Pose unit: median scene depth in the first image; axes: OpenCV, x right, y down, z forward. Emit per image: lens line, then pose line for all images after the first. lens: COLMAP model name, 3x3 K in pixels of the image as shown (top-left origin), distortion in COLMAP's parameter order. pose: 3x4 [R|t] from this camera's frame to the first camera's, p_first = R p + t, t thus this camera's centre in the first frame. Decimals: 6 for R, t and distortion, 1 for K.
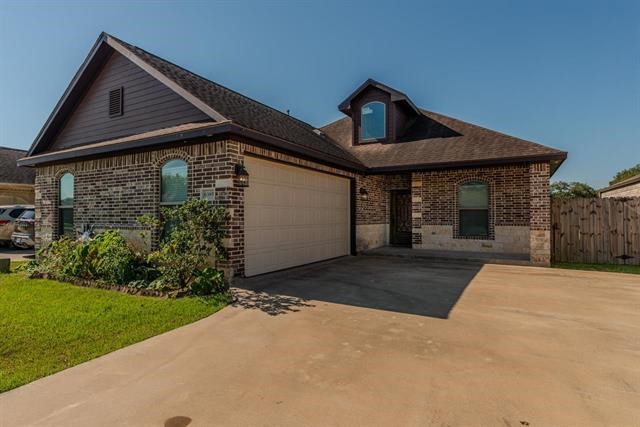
lens RADIAL K [[334.0, 0, 317.2], [0, 334.0, 212.3], [0, 0, 1]] dist [-0.006443, -0.000424]
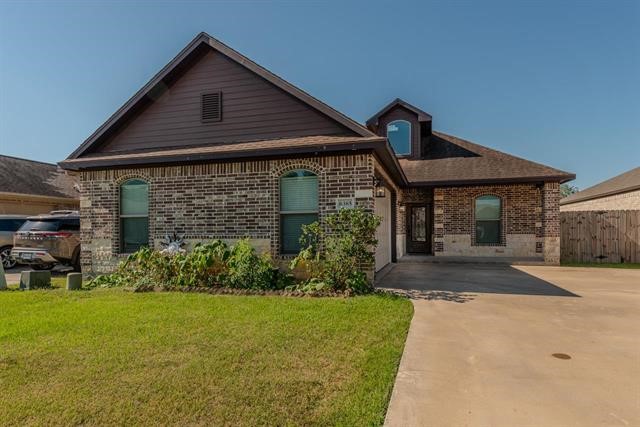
lens RADIAL K [[357.0, 0, 320.9], [0, 357.0, 232.0], [0, 0, 1]] dist [-0.002431, 0.002017]
pose [[0.968392, -0.006590, 0.249346, -0.458714], [0.003396, 0.999907, 0.013237, 0.014510], [-0.249409, -0.011971, 0.968324, -0.065359]]
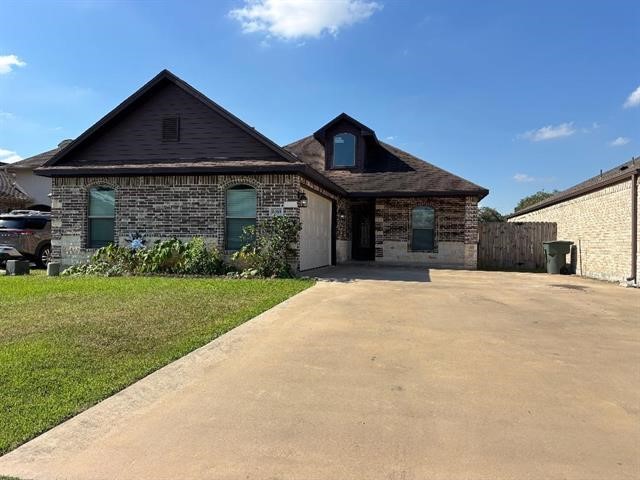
lens RADIAL K [[454.6, 0, 325.4], [0, 454.6, 239.4], [0, 0, 1]] dist [0.025803, -0.021688]
pose [[0.946526, 0.015191, 0.322269, -0.494464], [-0.017389, 0.999841, 0.003943, 0.034552], [-0.322158, -0.009336, 0.946640, -0.579857]]
